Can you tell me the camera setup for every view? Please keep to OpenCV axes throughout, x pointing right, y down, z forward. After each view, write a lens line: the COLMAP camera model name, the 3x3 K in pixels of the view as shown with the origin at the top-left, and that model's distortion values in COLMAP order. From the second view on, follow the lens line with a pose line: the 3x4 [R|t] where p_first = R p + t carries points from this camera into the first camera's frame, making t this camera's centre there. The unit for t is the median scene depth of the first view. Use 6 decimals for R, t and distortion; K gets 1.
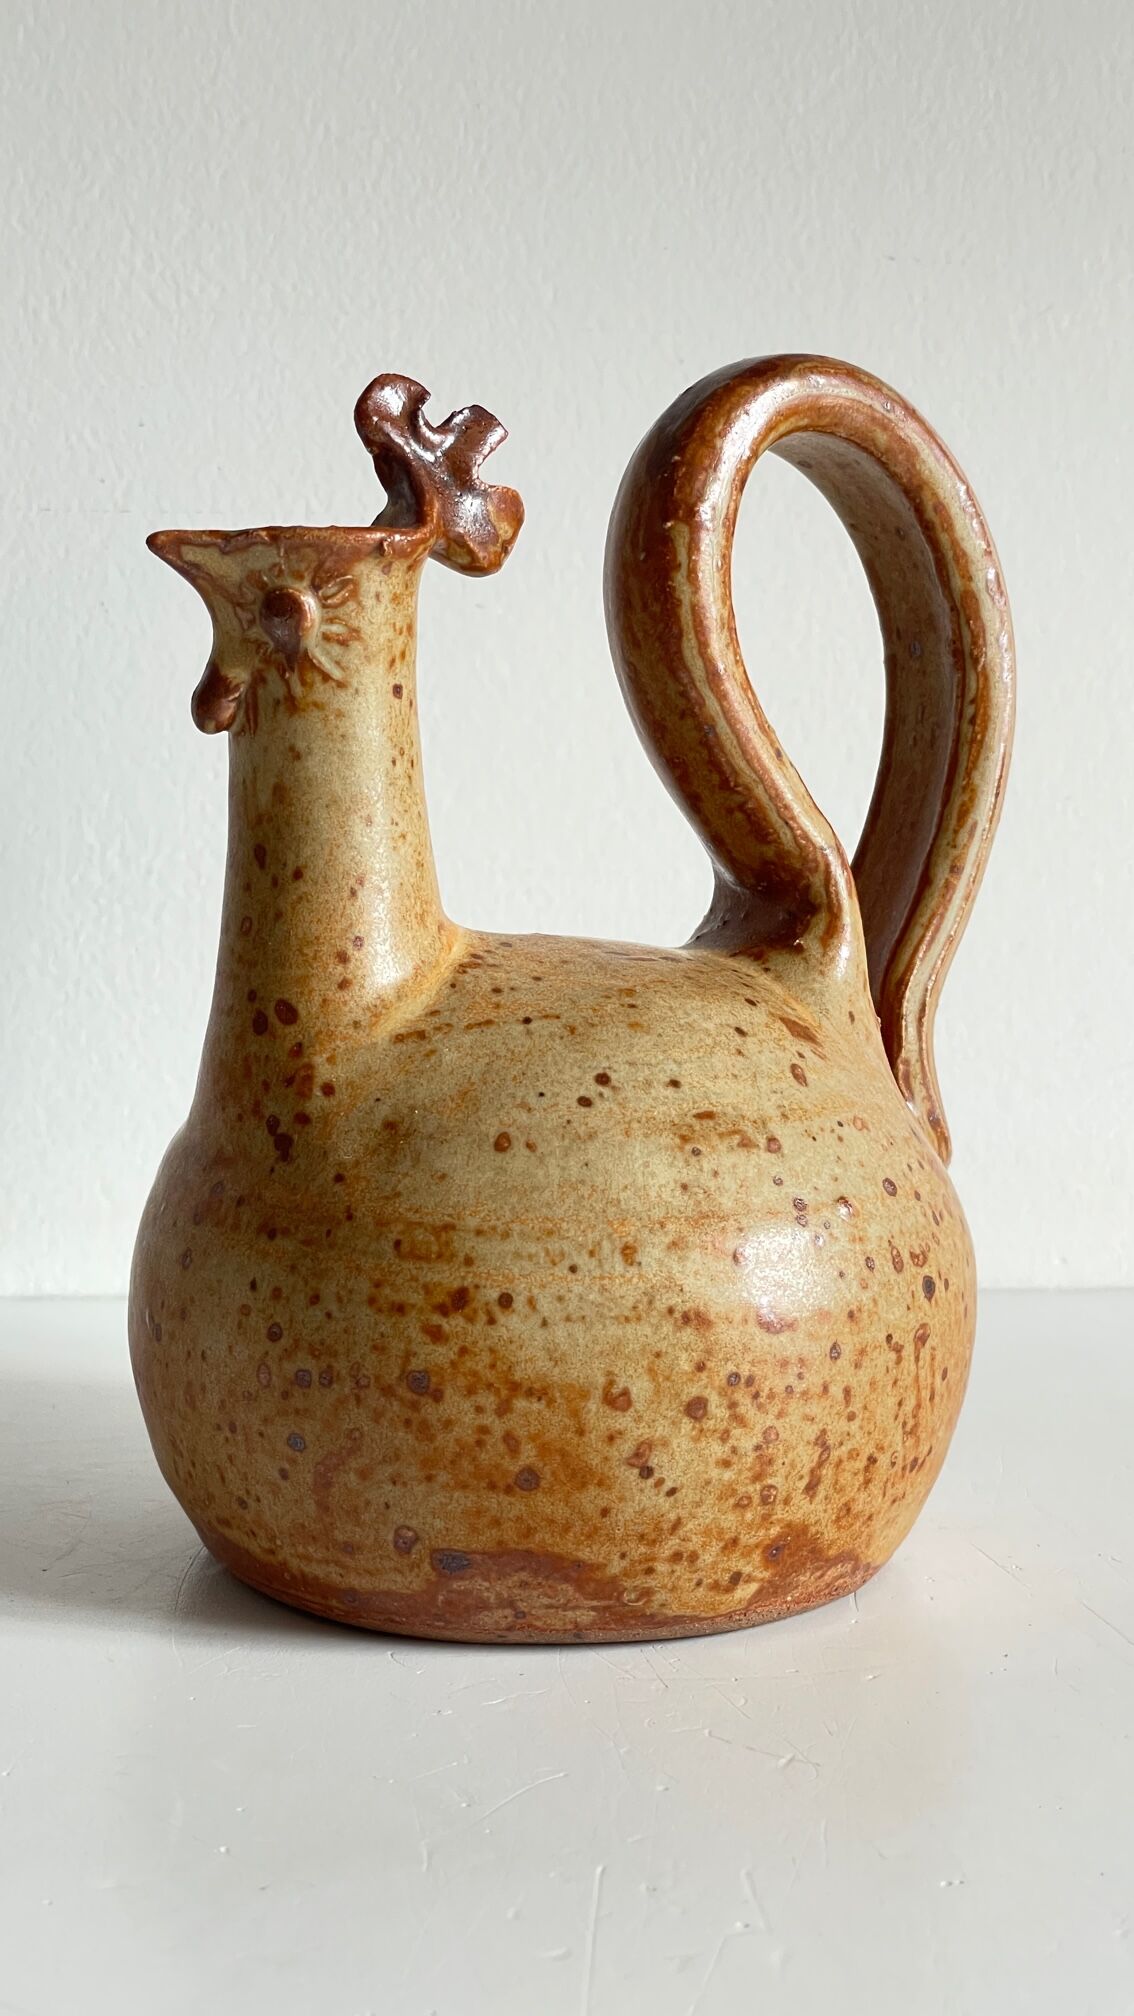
lens RADIAL K [[3093.5, 0, 567.0], [0, 3093.5, 1008.0], [0, 0, 1]] dist [-0.008296, -0.037288]
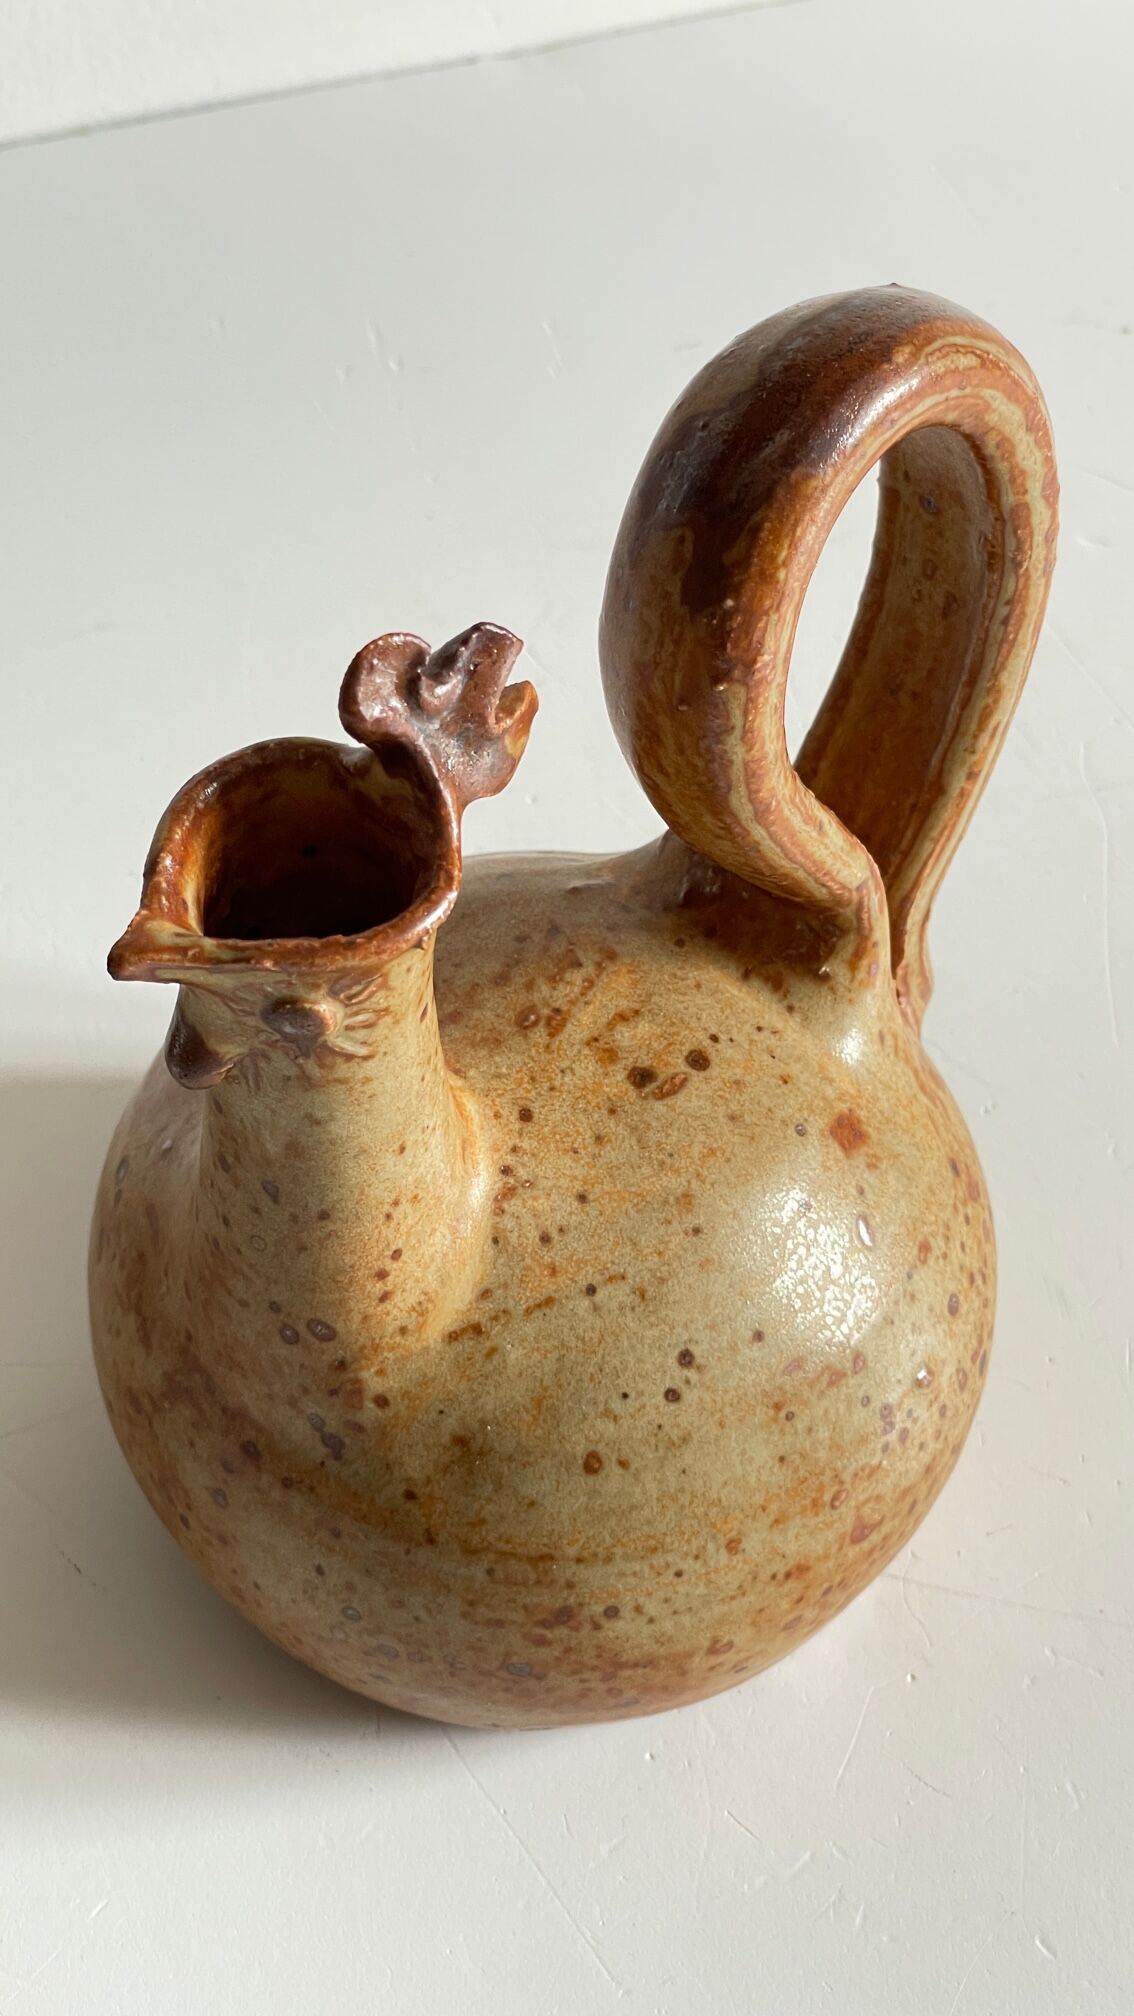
lens RADIAL K [[3093.5, 0, 567.0], [0, 3093.5, 1008.0], [0, 0, 1]] dist [-0.008296, -0.037288]
pose [[0.971922, -0.164082, 0.168655, -0.157112], [0.000784, 0.719011, 0.694998, -0.675572], [-0.235301, -0.675352, 0.698952, 0.441348]]
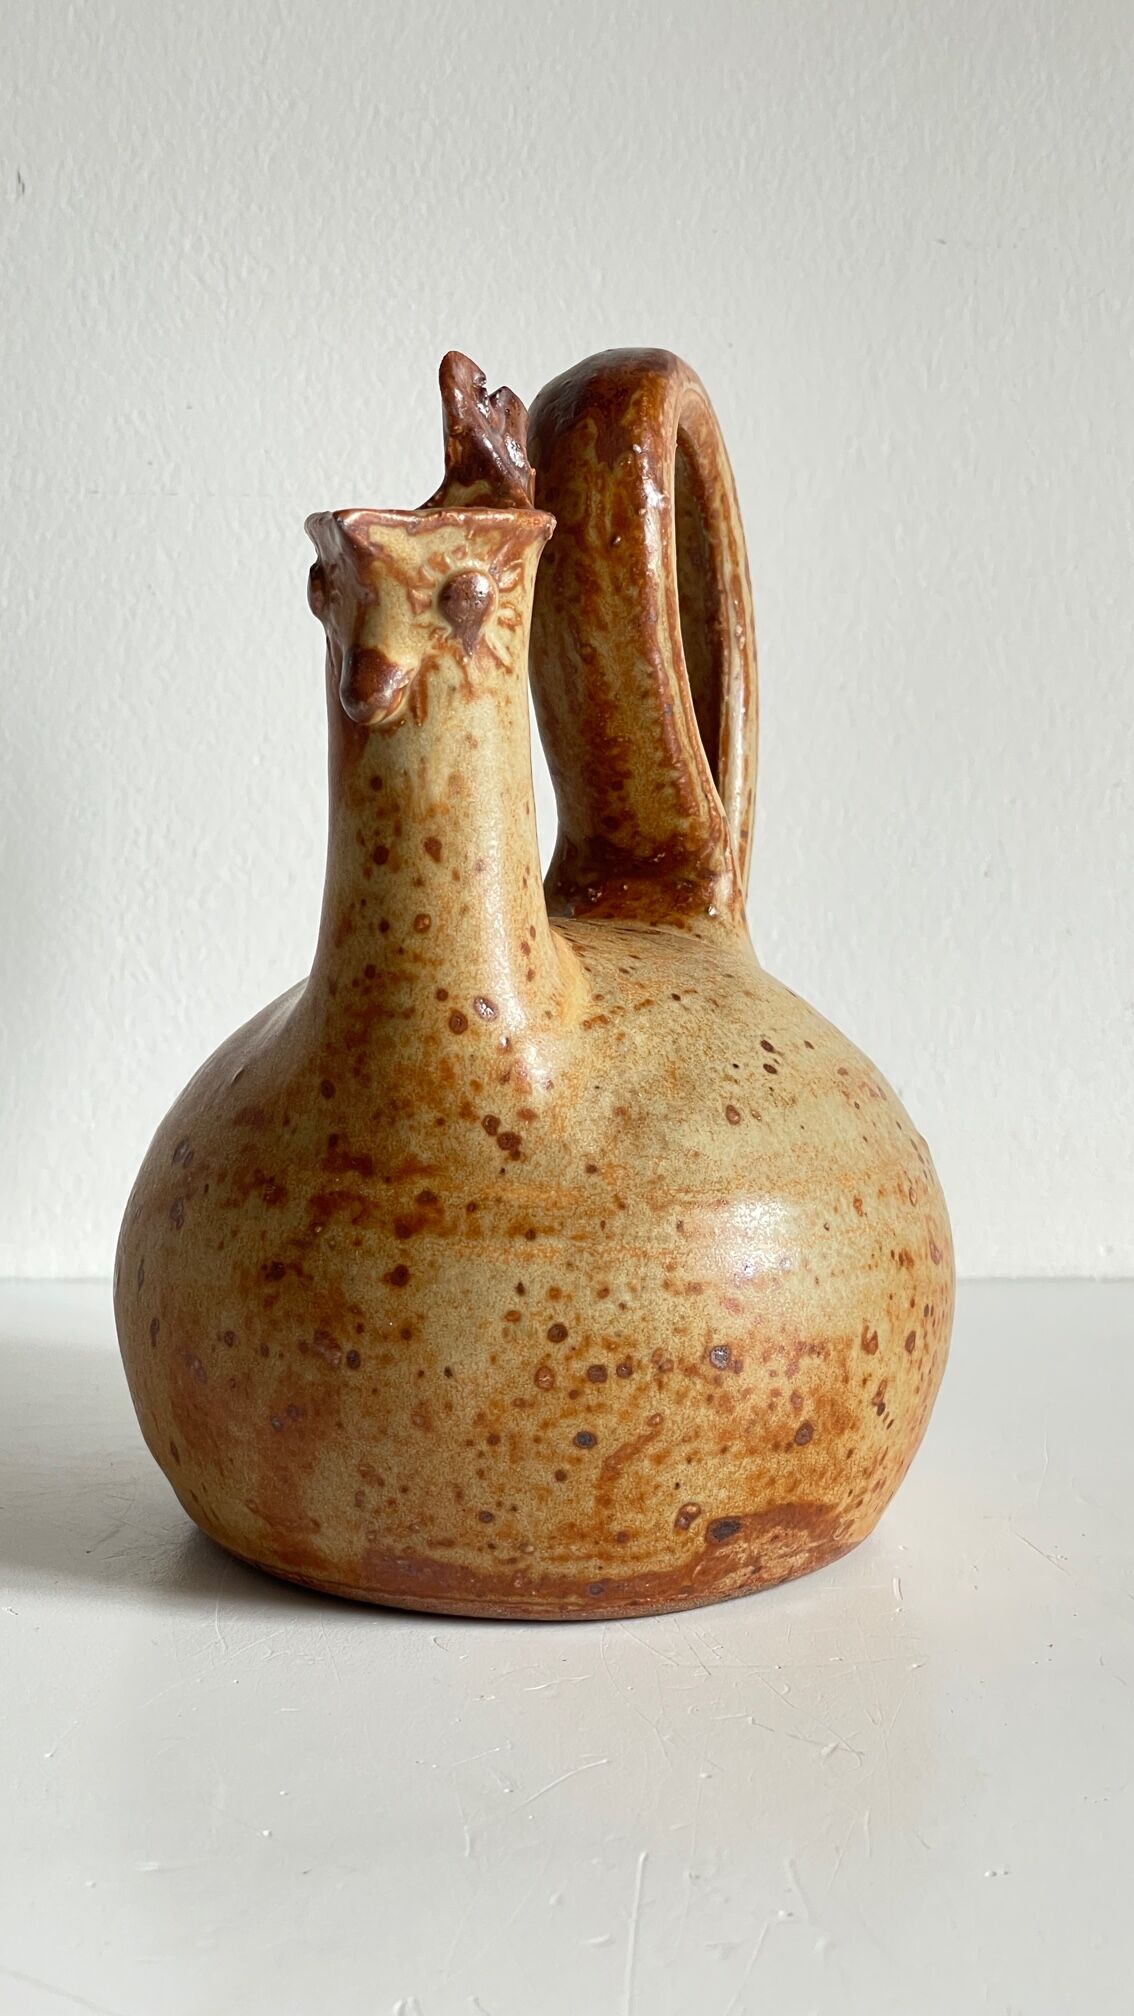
lens RADIAL K [[3093.5, 0, 567.0], [0, 3093.5, 1008.0], [0, 0, 1]] dist [-0.008296, -0.037288]
pose [[0.774654, -0.081577, 0.627101, -0.687717], [0.073545, 0.996537, 0.038786, -0.034973], [-0.628094, 0.016074, 0.777971, 0.230483]]
